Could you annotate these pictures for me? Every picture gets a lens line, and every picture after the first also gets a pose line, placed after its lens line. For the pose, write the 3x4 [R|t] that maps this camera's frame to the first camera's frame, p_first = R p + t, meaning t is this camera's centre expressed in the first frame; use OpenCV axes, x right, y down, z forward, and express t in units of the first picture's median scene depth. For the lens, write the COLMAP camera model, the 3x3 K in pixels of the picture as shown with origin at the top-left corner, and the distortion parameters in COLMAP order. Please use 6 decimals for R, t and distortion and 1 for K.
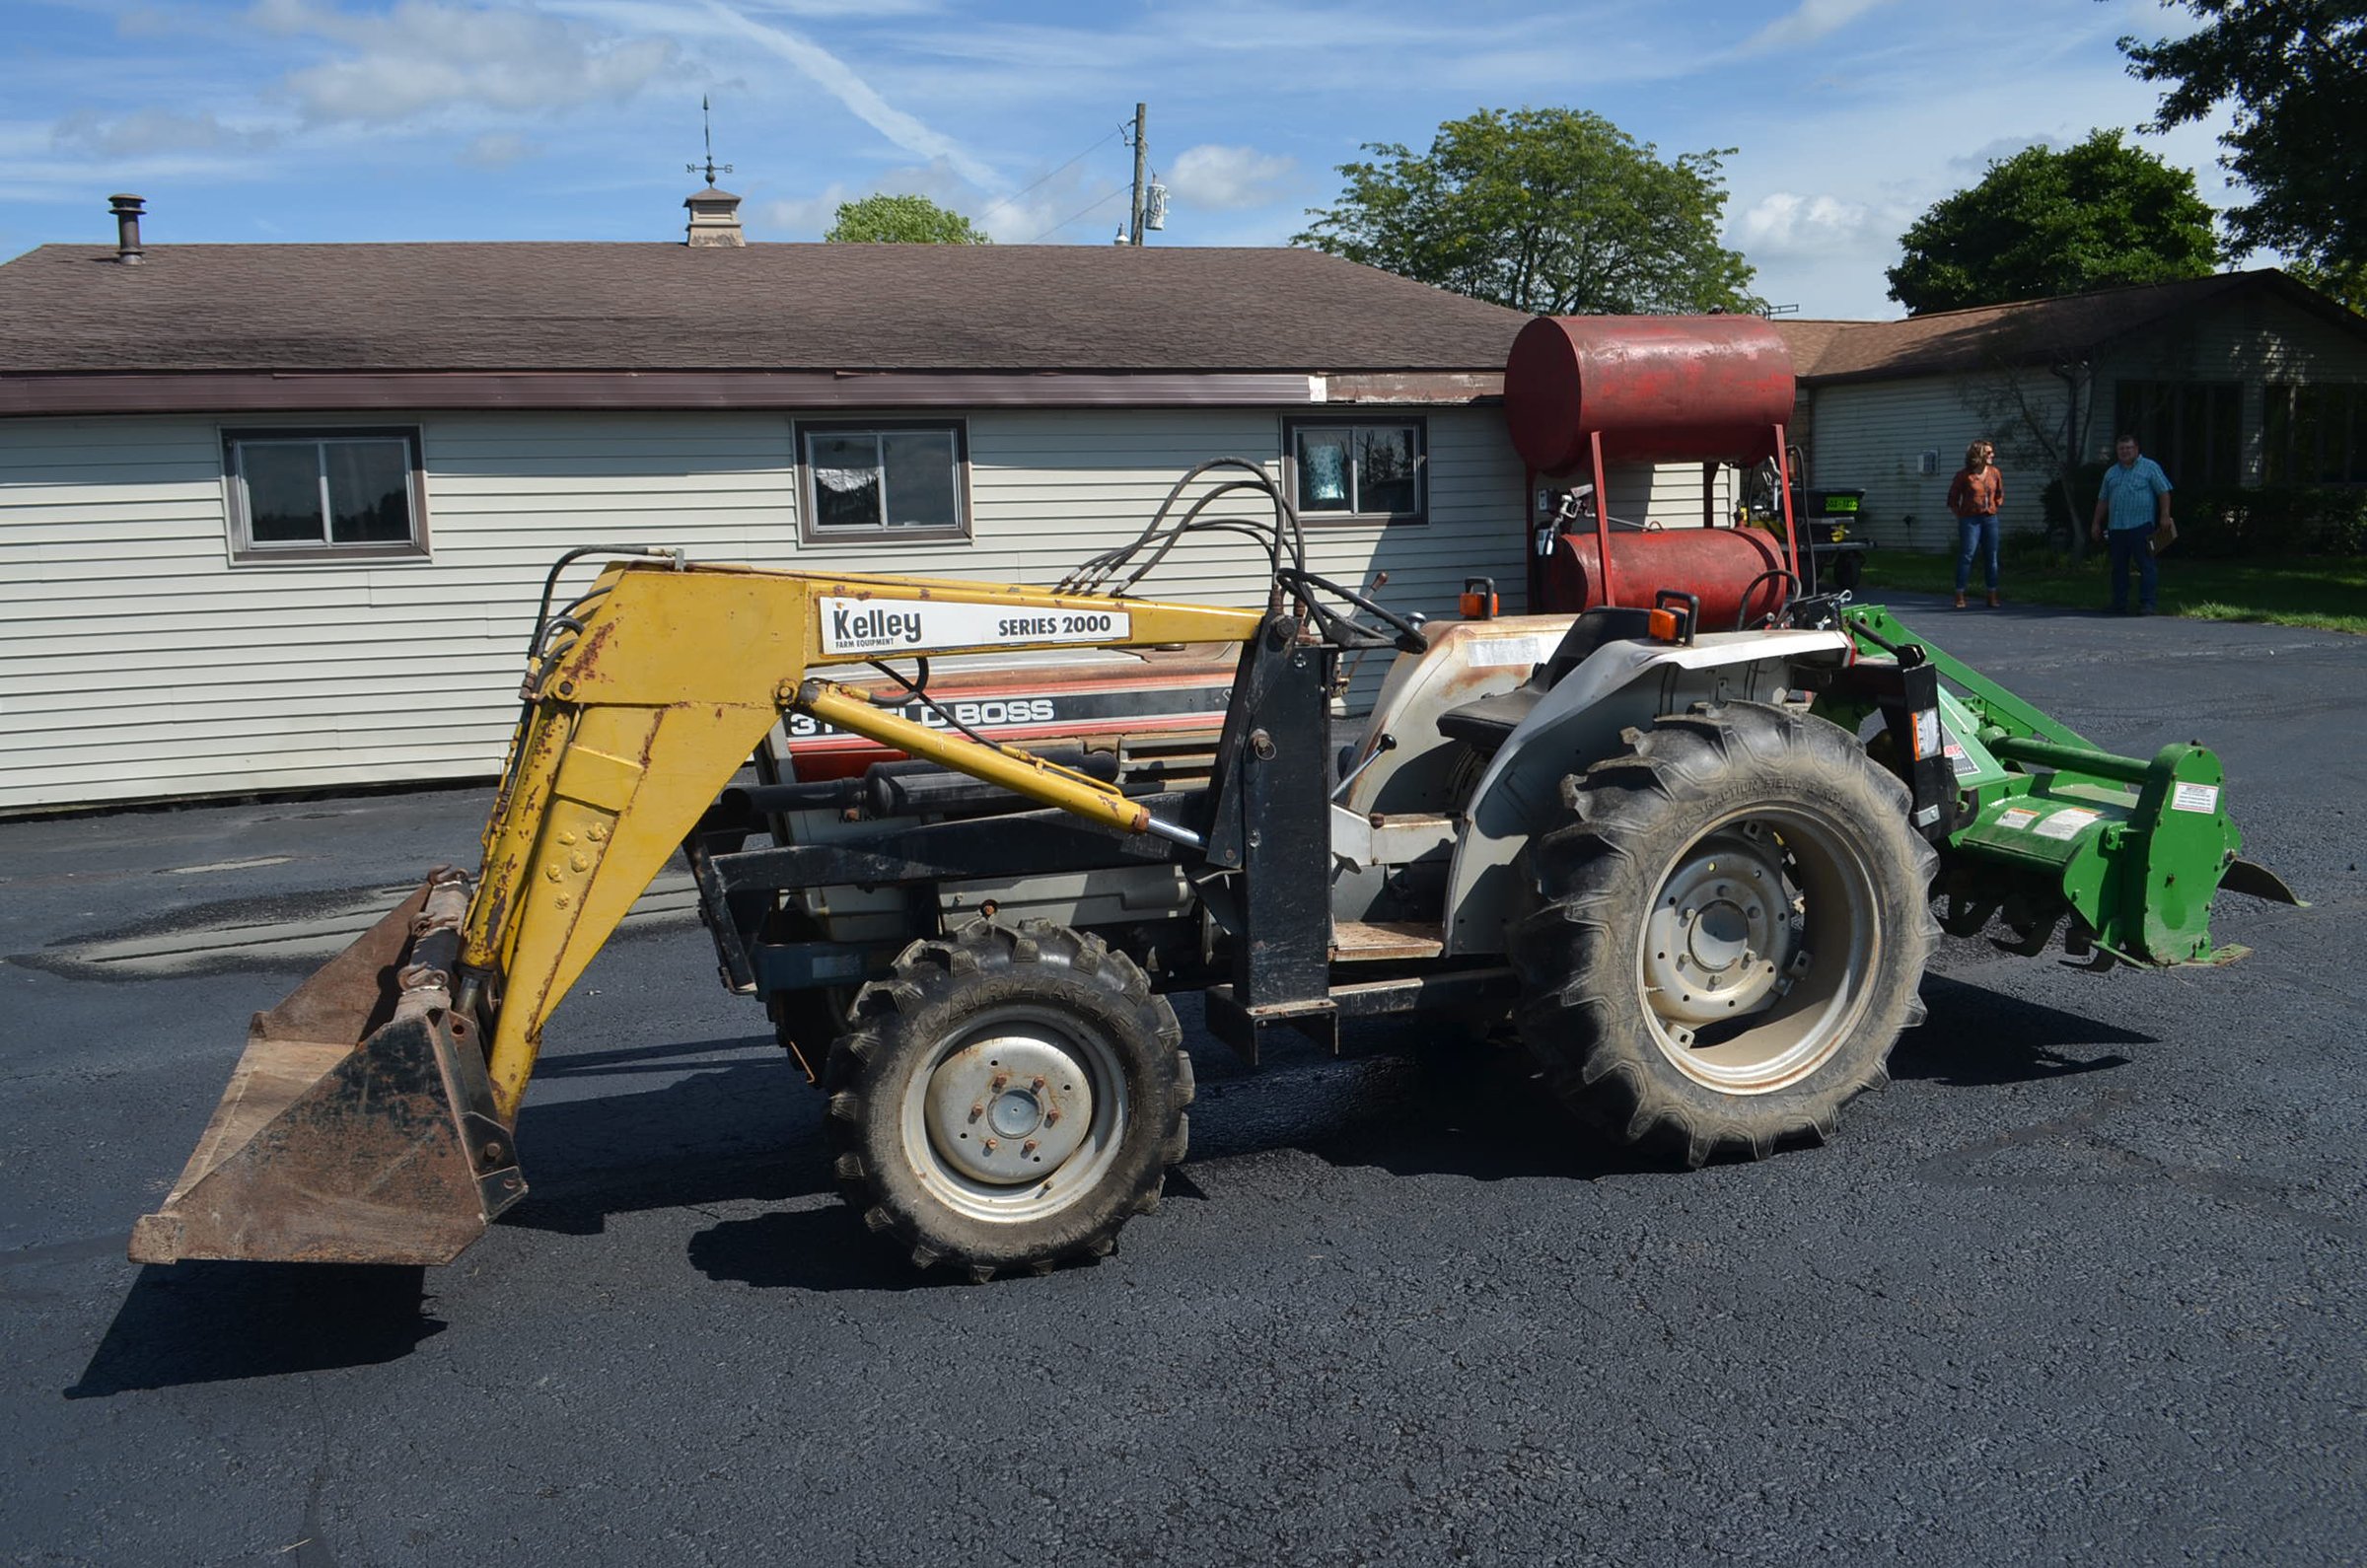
lens RADIAL K [[1868.2, 0, 1213.8], [0, 1868.2, 812.7], [0, 0, 1]] dist [-0.086827, 0.009207]
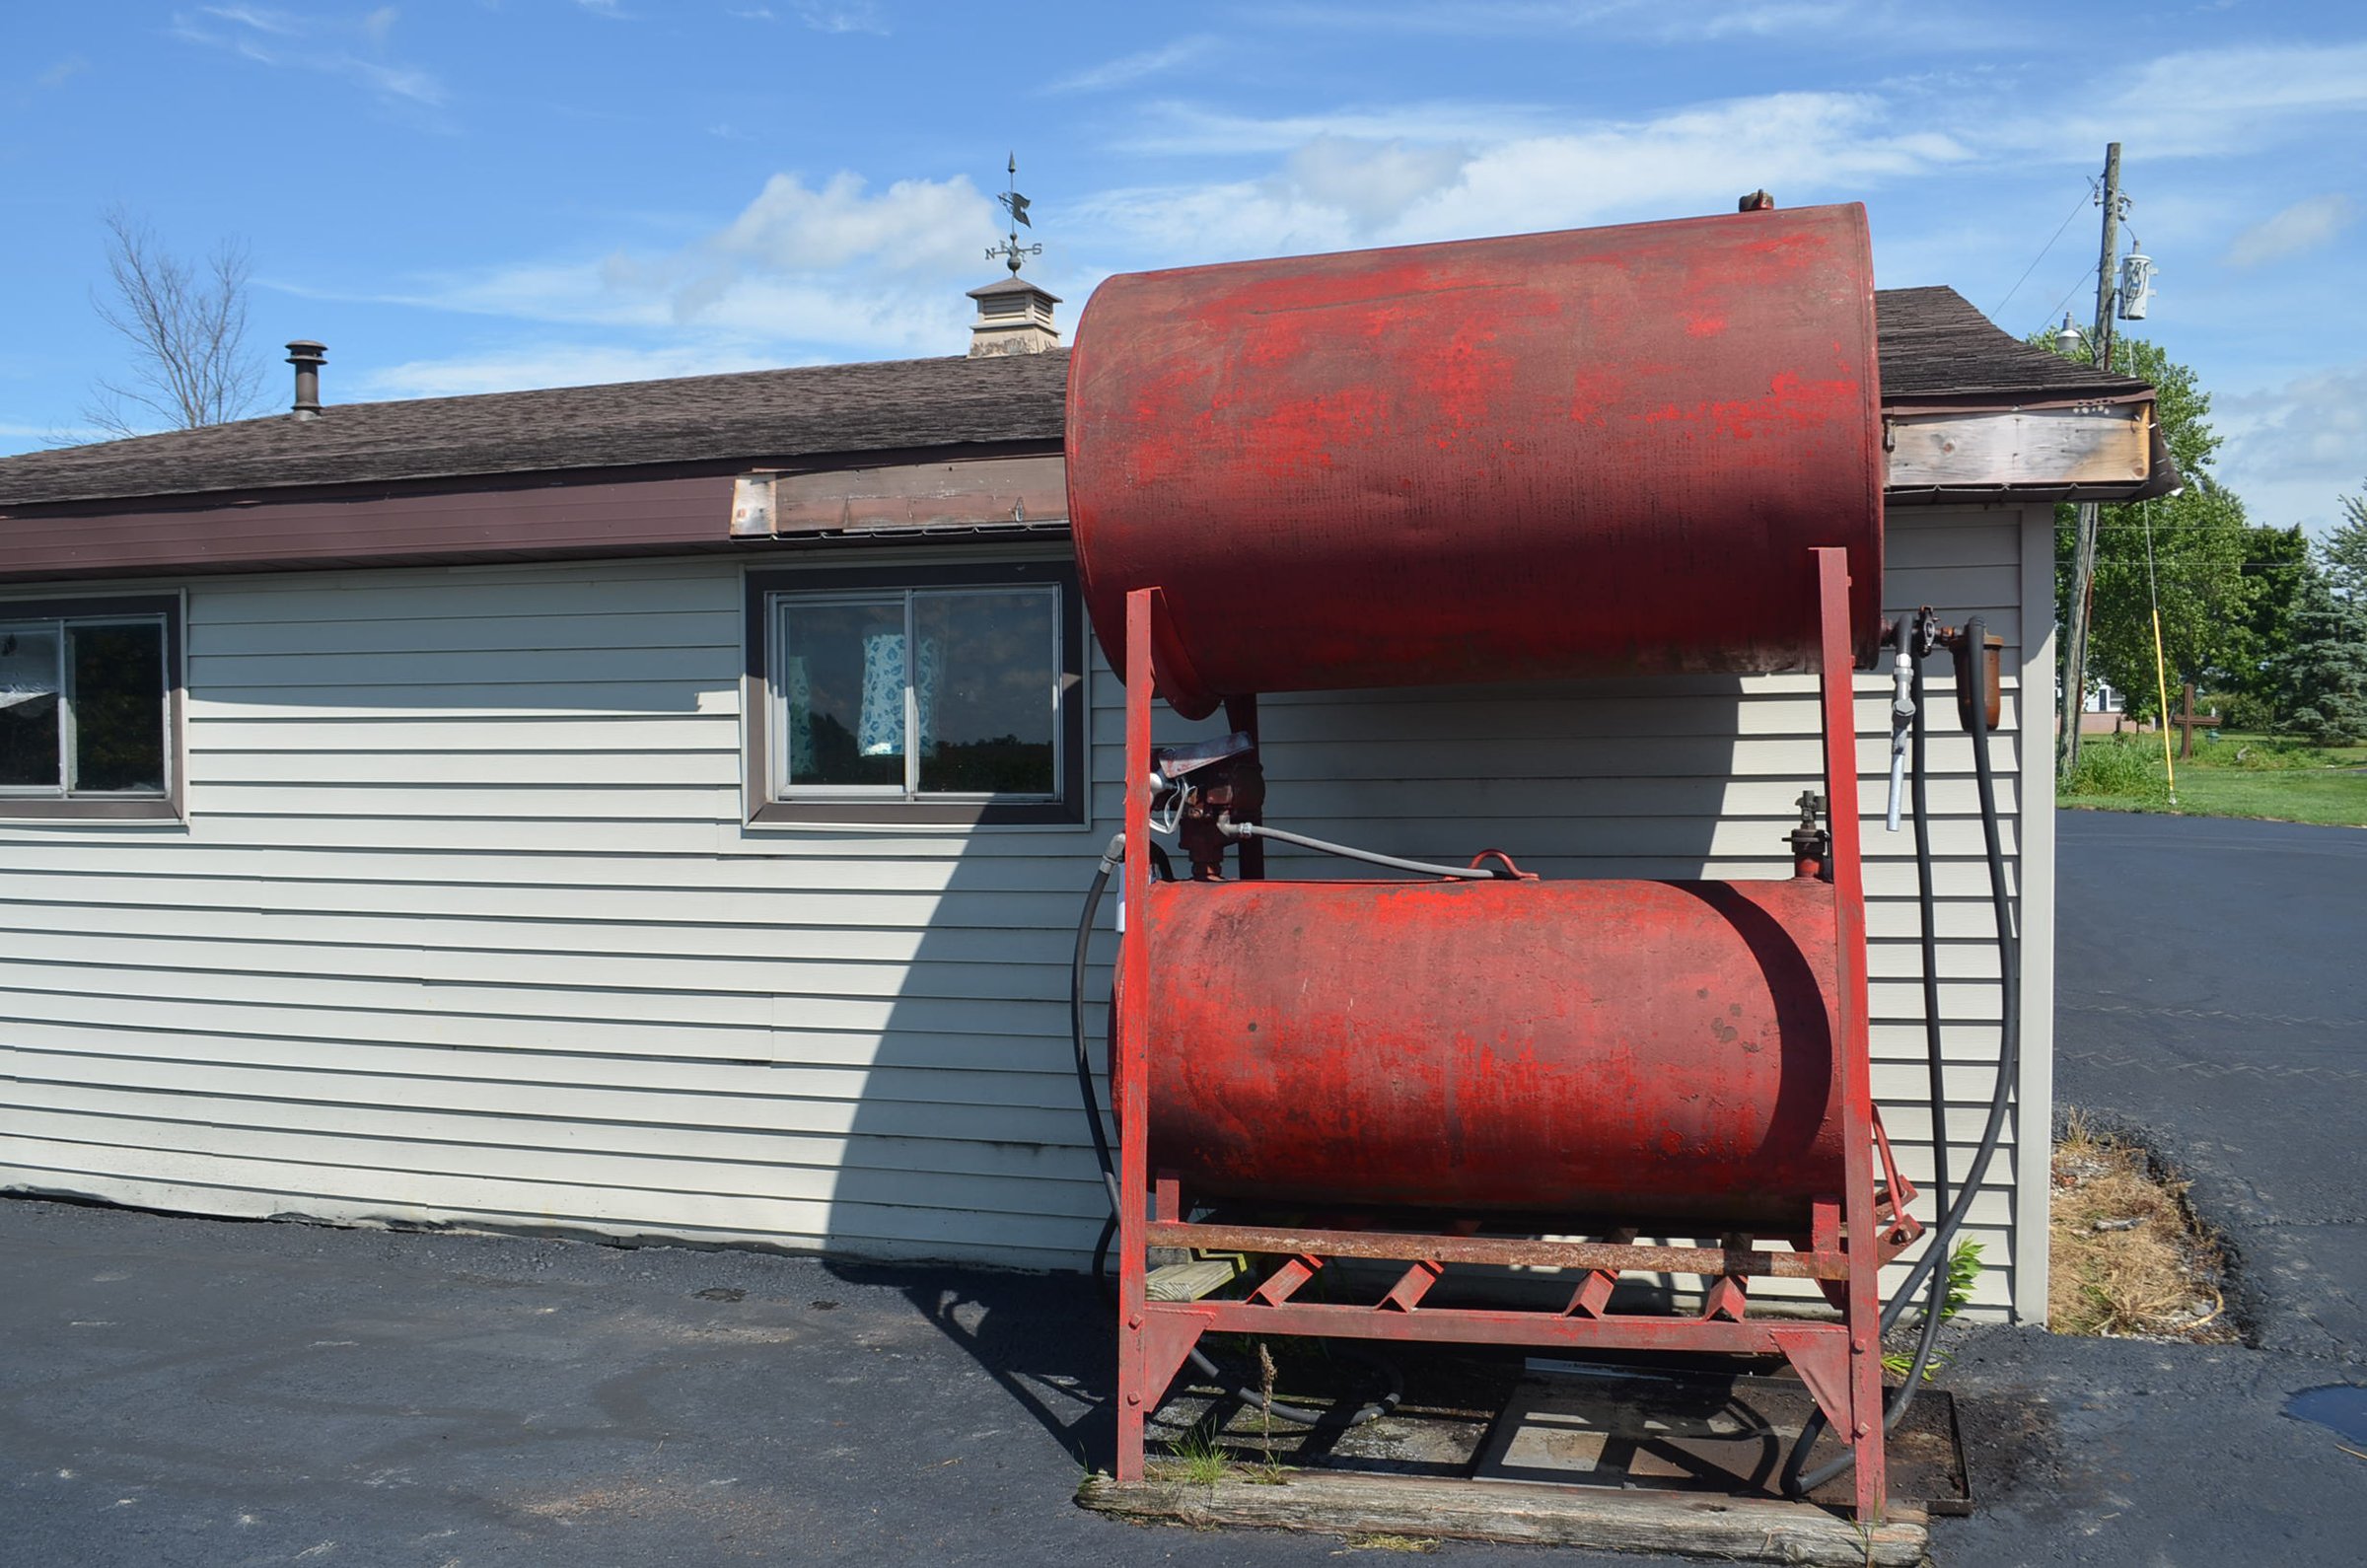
lens RADIAL K [[2027.5, 0, 1196.1], [0, 2027.5, 802.0], [0, 0, 1]] dist [-0.077646, 0.003882]
pose [[0.799409, 0.042678, -0.599269, 1.207279], [-0.108174, 0.991397, -0.073696, -0.391308], [0.590968, 0.123739, 0.797148, 1.994585]]
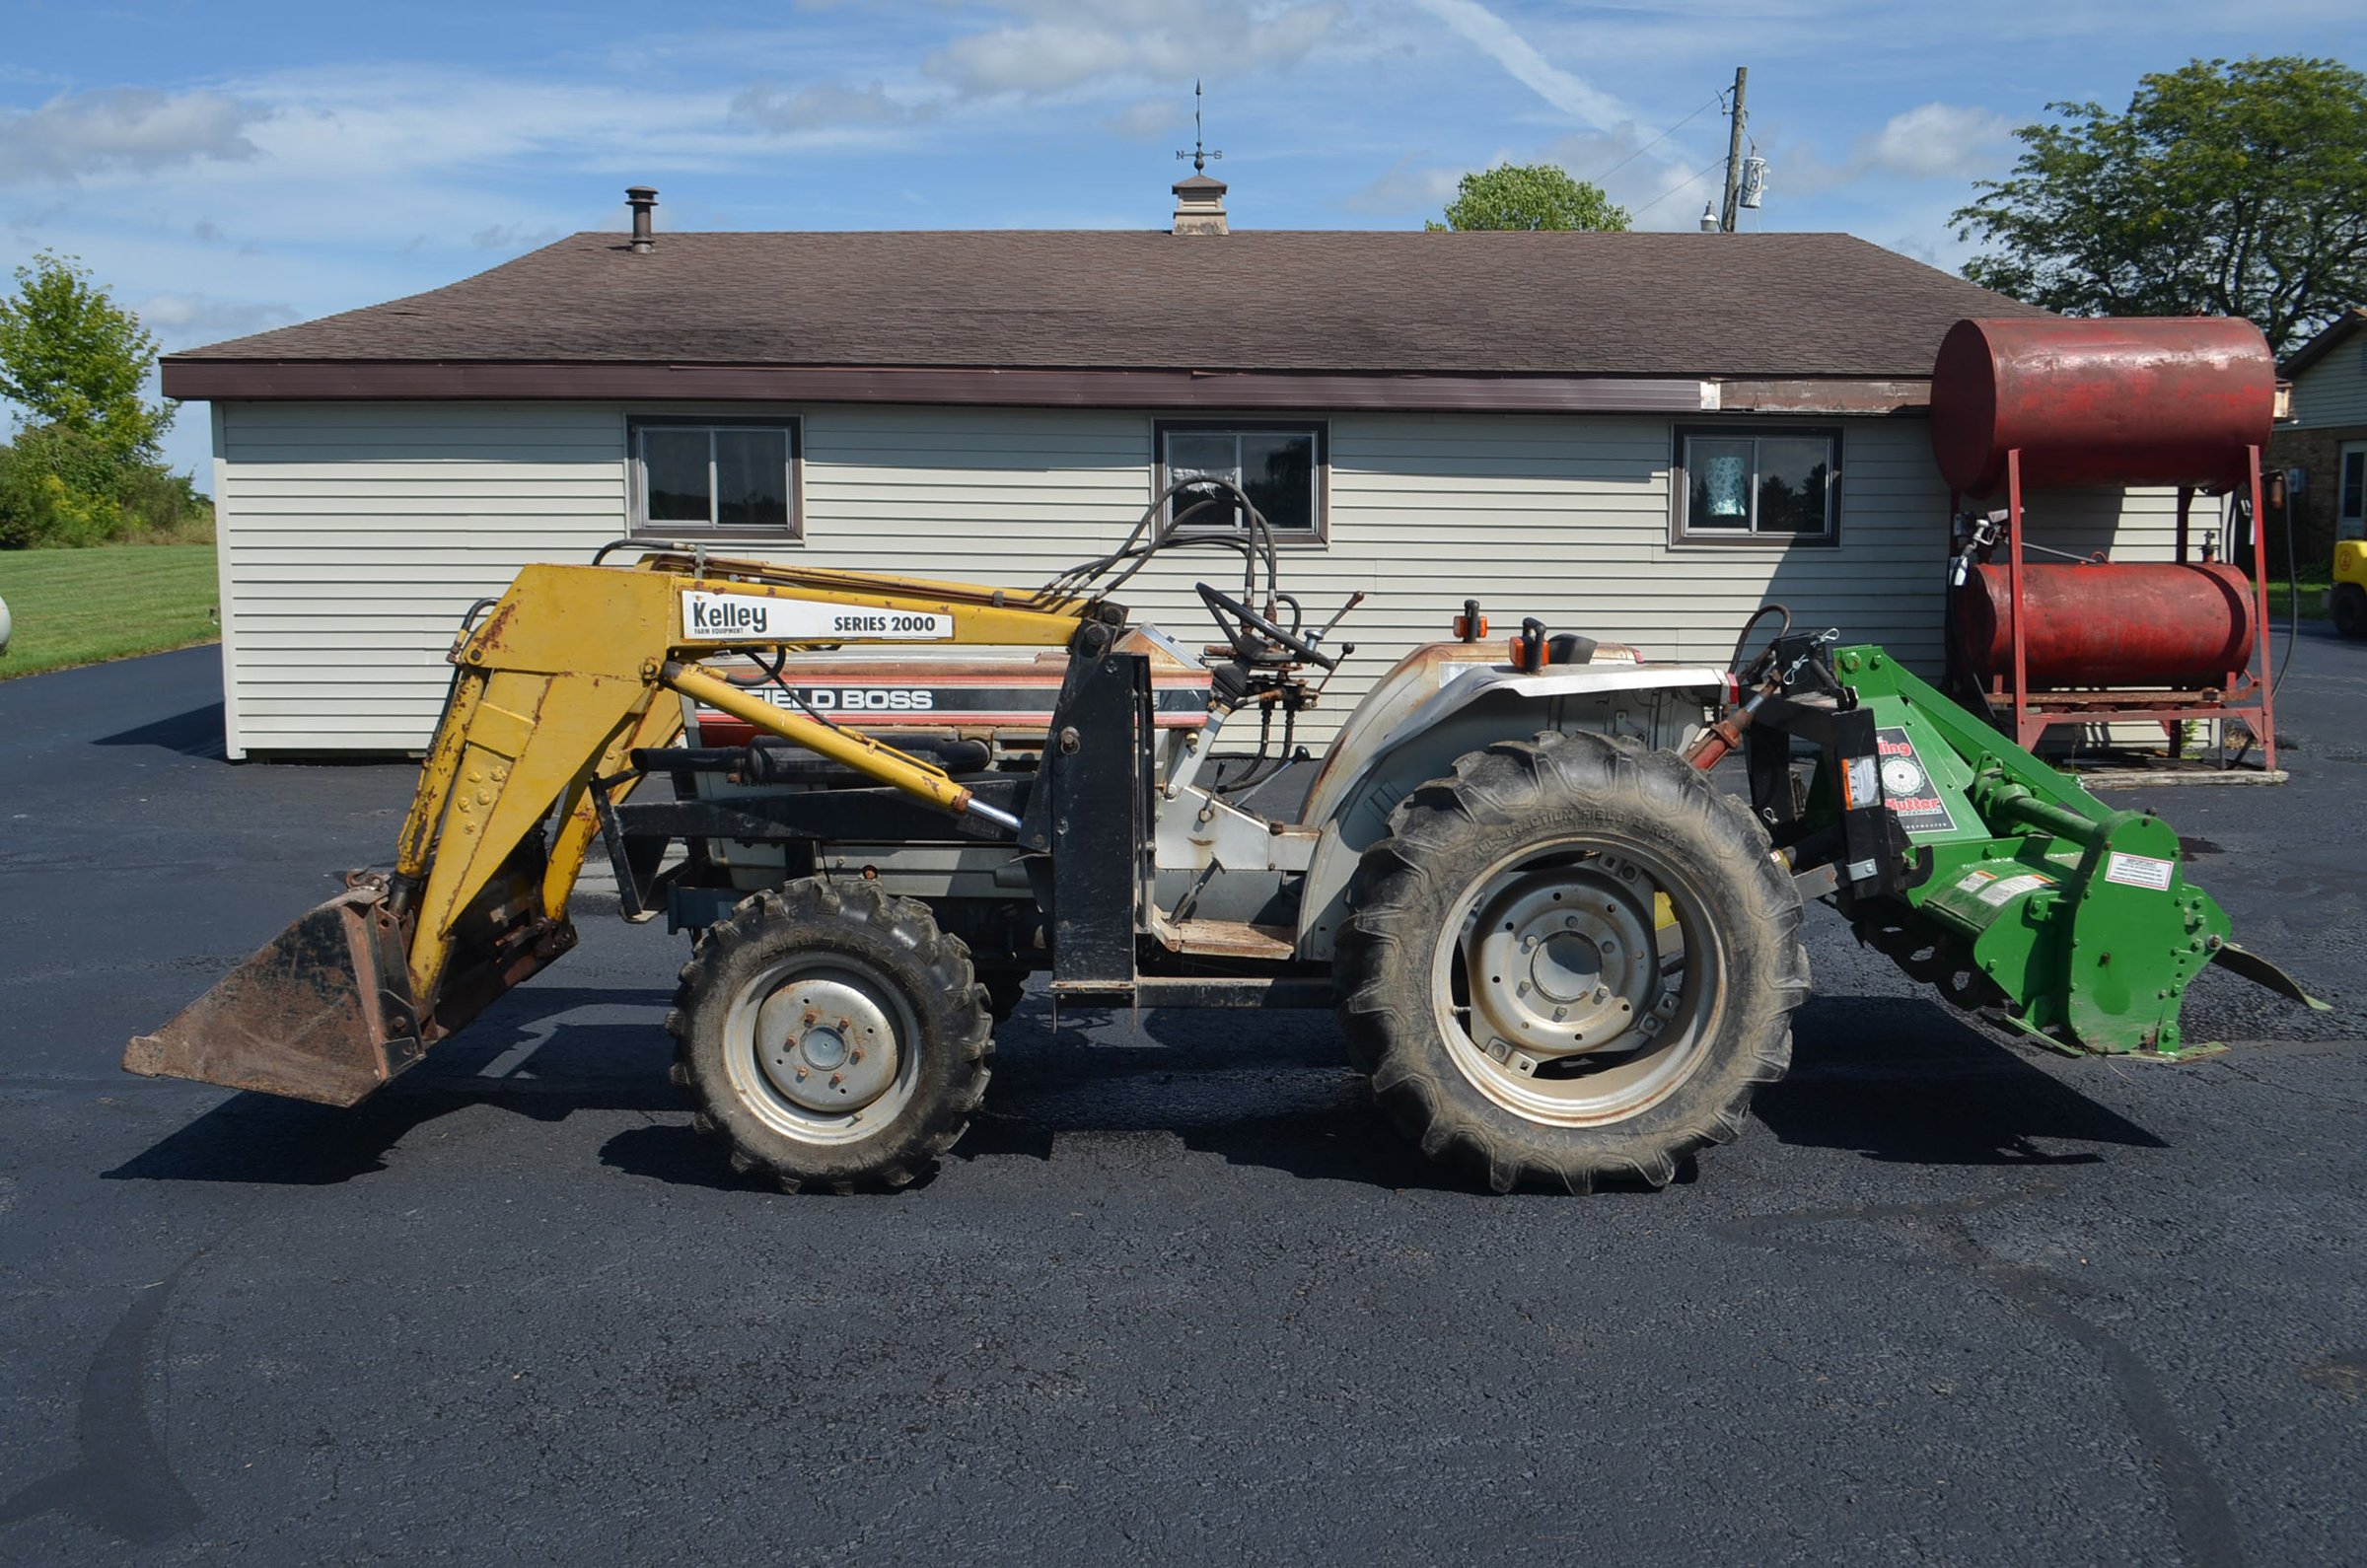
lens RADIAL K [[2072.2, 0, 1198.7], [0, 2072.2, 805.3], [0, 0, 1]] dist [-0.081218, 0.011928]
pose [[0.945495, 0.073125, -0.317320, 0.442216], [-0.079082, 0.996851, -0.005916, 0.002113], [0.315888, 0.030688, 0.948300, -0.117477]]
